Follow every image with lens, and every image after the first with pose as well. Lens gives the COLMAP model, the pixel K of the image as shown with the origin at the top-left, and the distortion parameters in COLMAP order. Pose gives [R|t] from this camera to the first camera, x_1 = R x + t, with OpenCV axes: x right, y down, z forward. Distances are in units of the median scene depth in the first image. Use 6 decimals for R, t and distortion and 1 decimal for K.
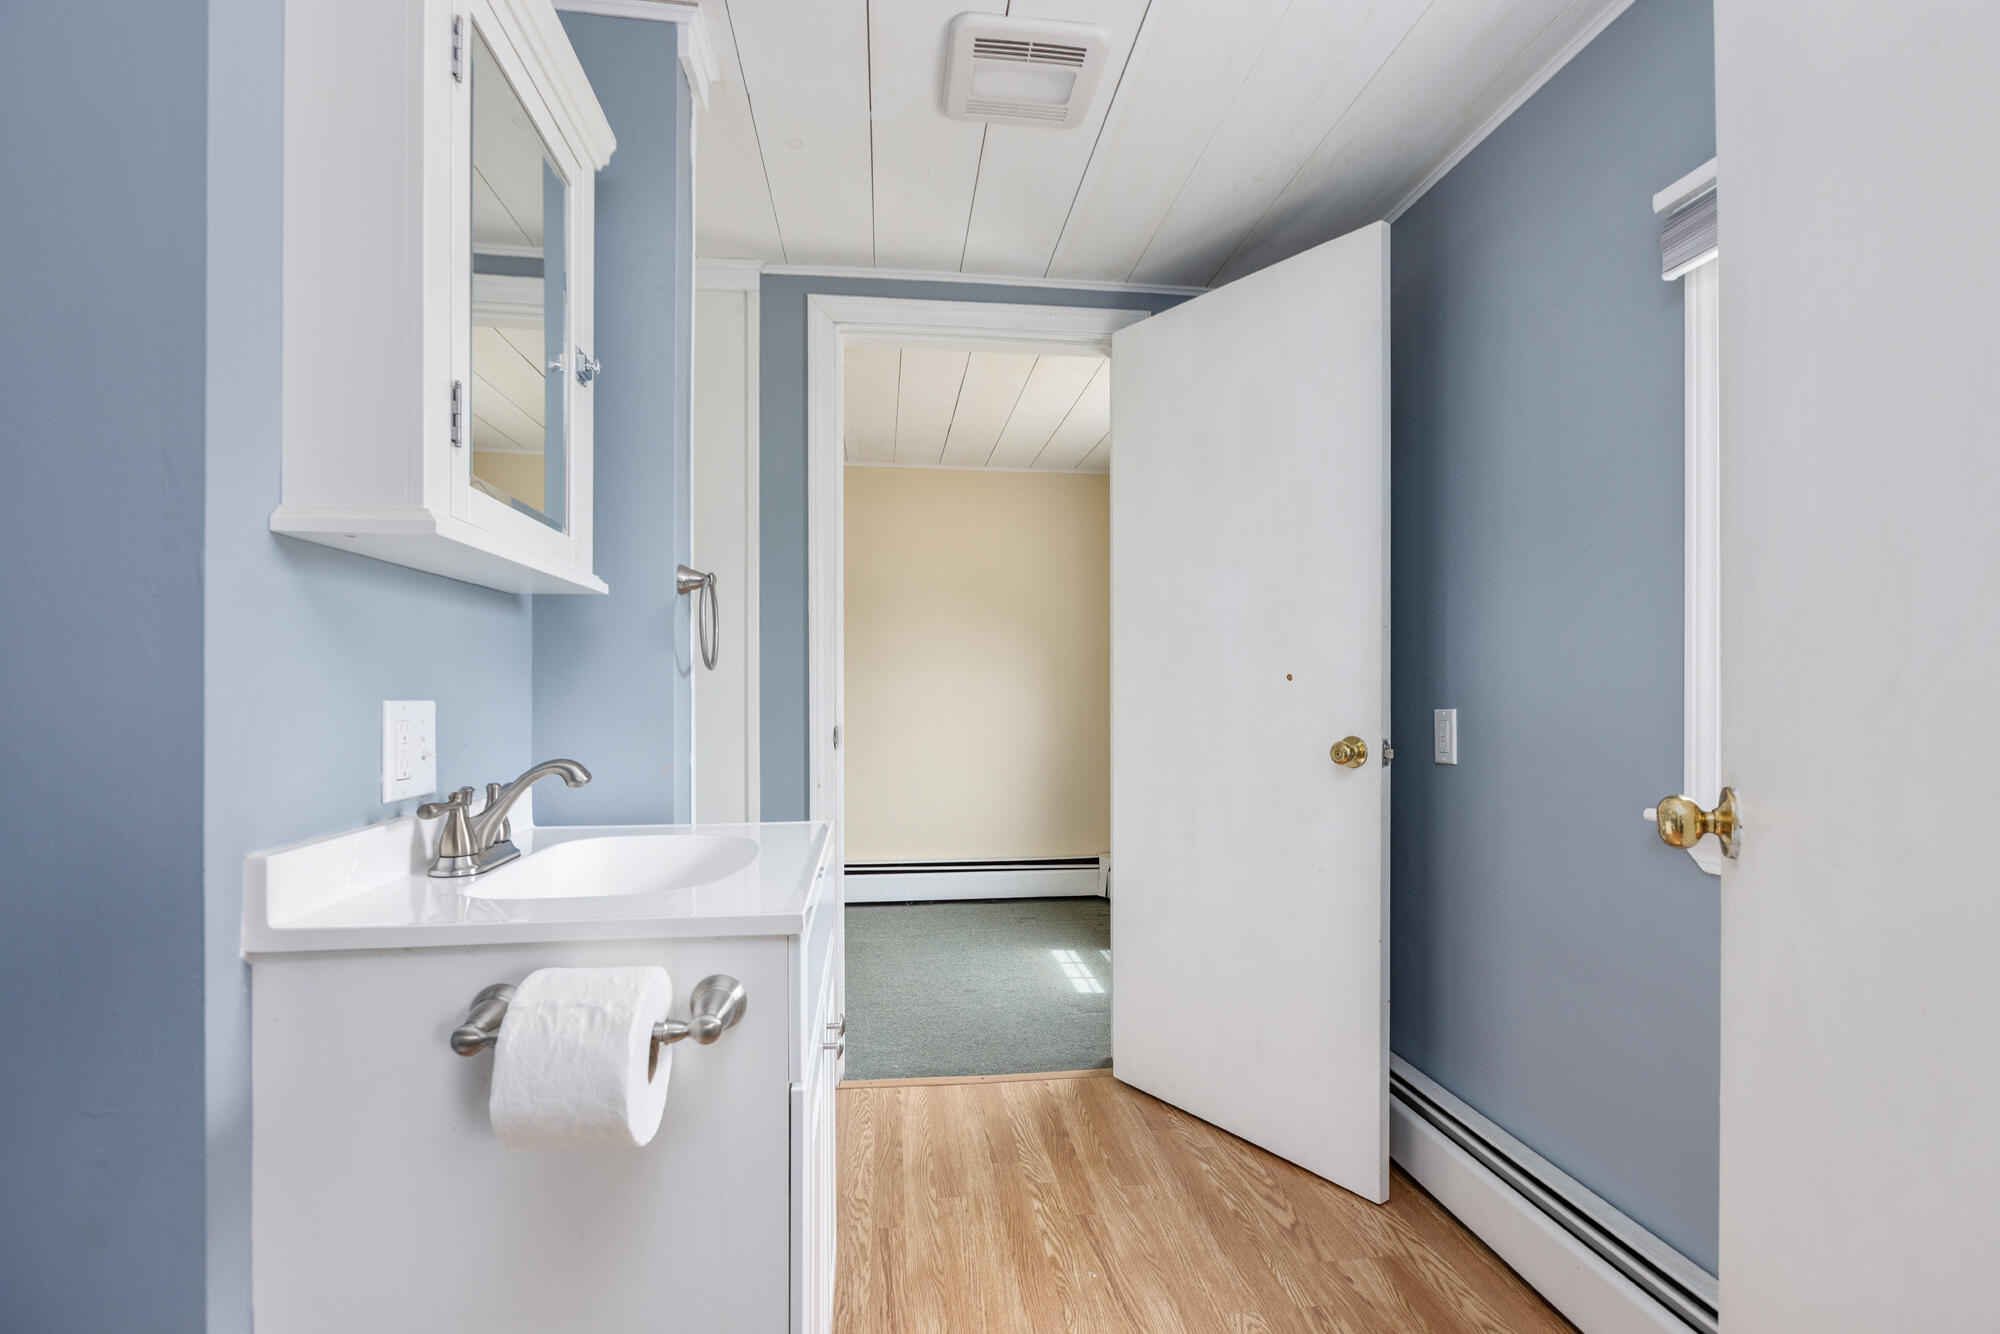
lens RADIAL K [[952.0, 0, 1000.0], [0, 952.0, 667.0], [0, 0, 1]] dist [-0.000758, -0.000036]
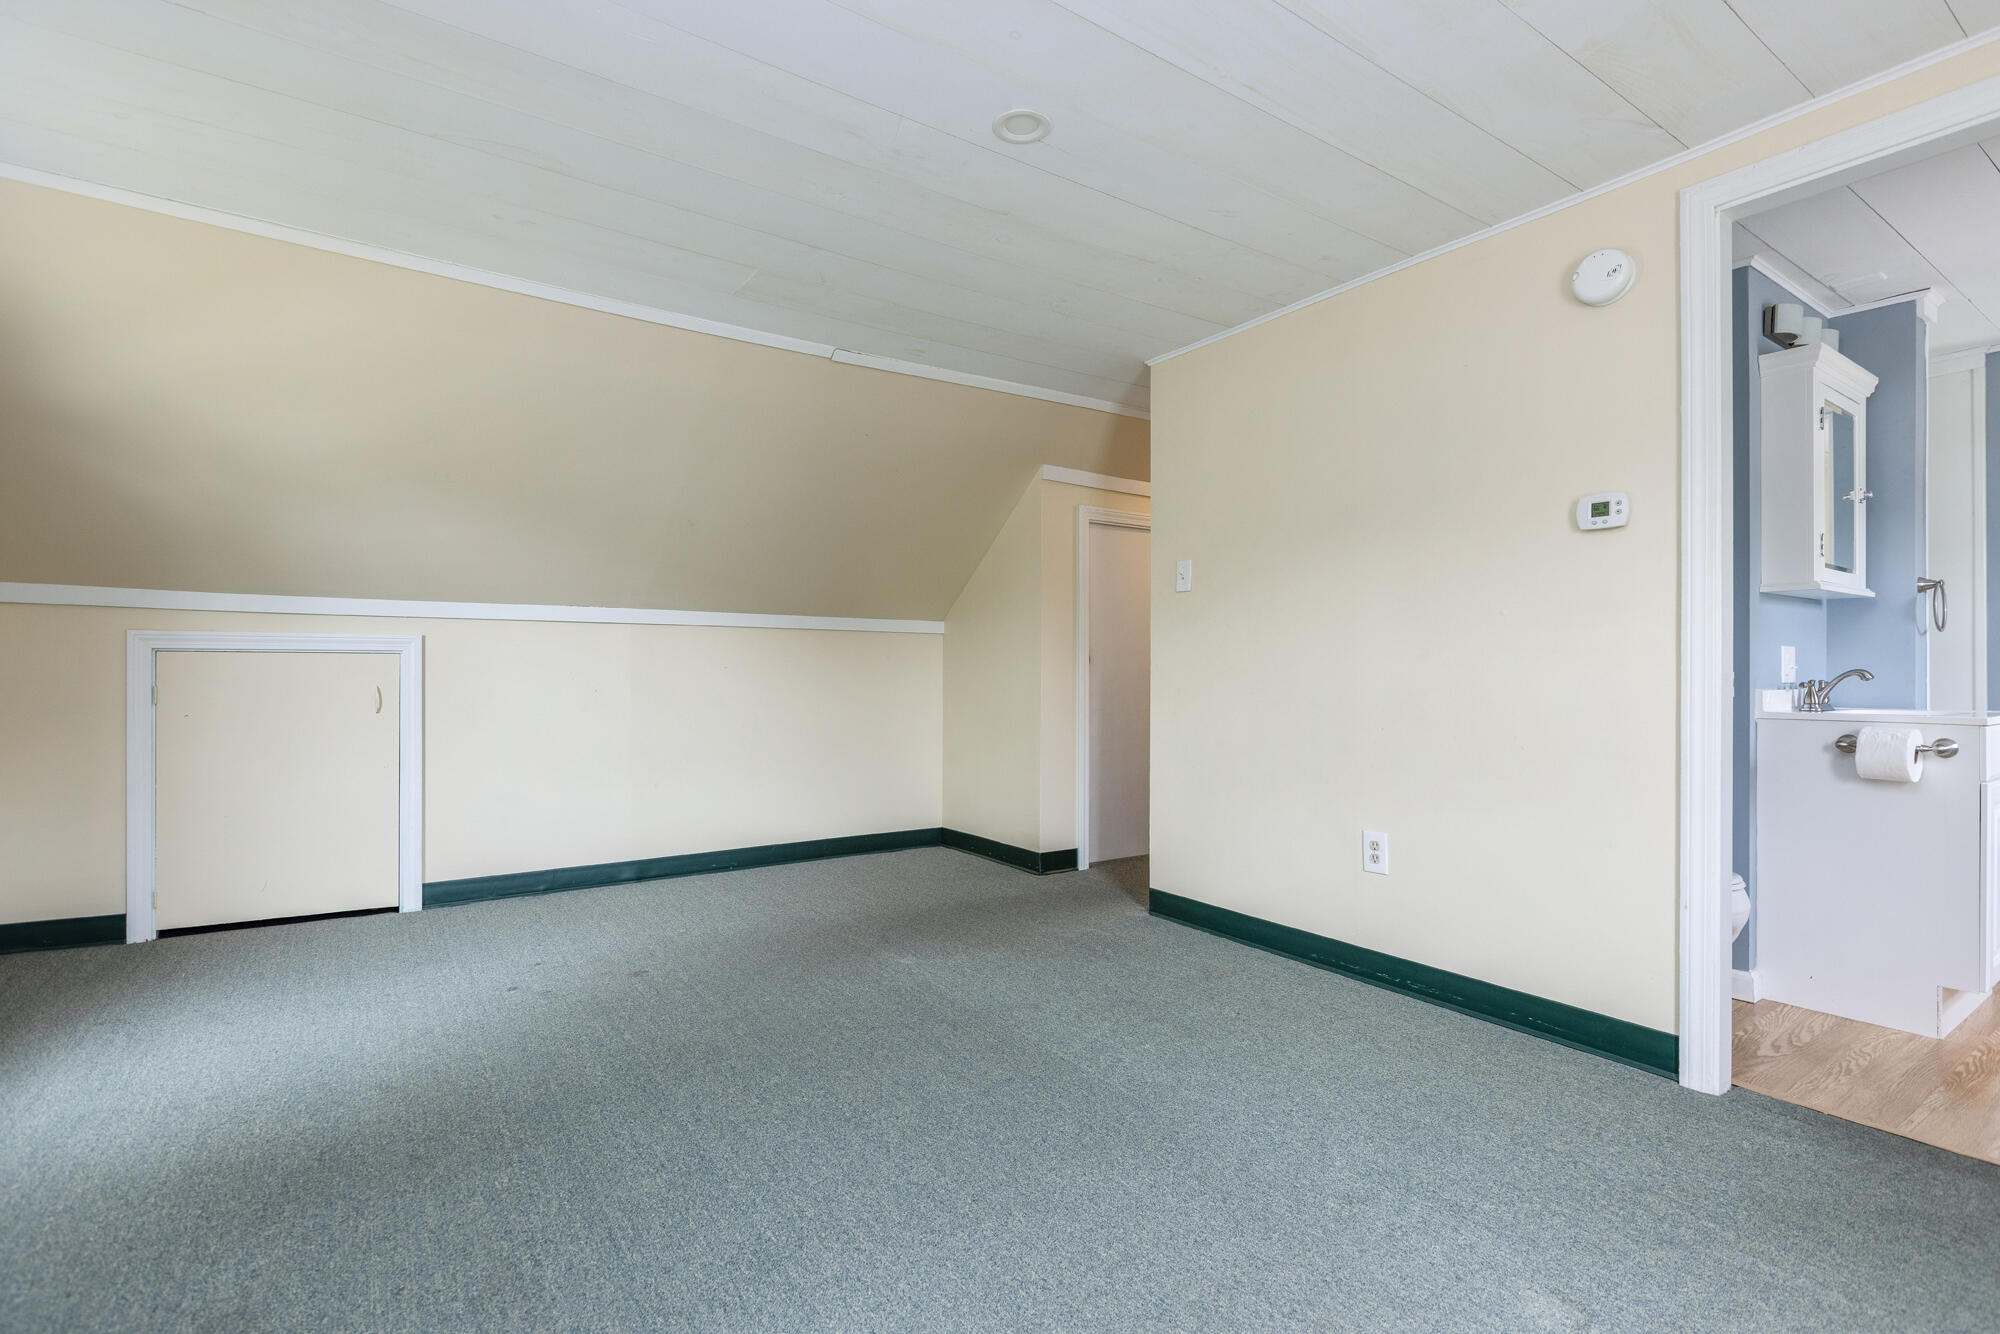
lens RADIAL K [[952.0, 0, 1000.0], [0, 952.0, 667.0], [0, 0, 1]] dist [-0.000758, -0.000036]
pose [[0.475962, 0.004233, -0.879455, 0.565602], [0.020599, 0.999660, 0.015960, 0.005370], [0.879224, -0.025712, 0.475714, -1.863921]]
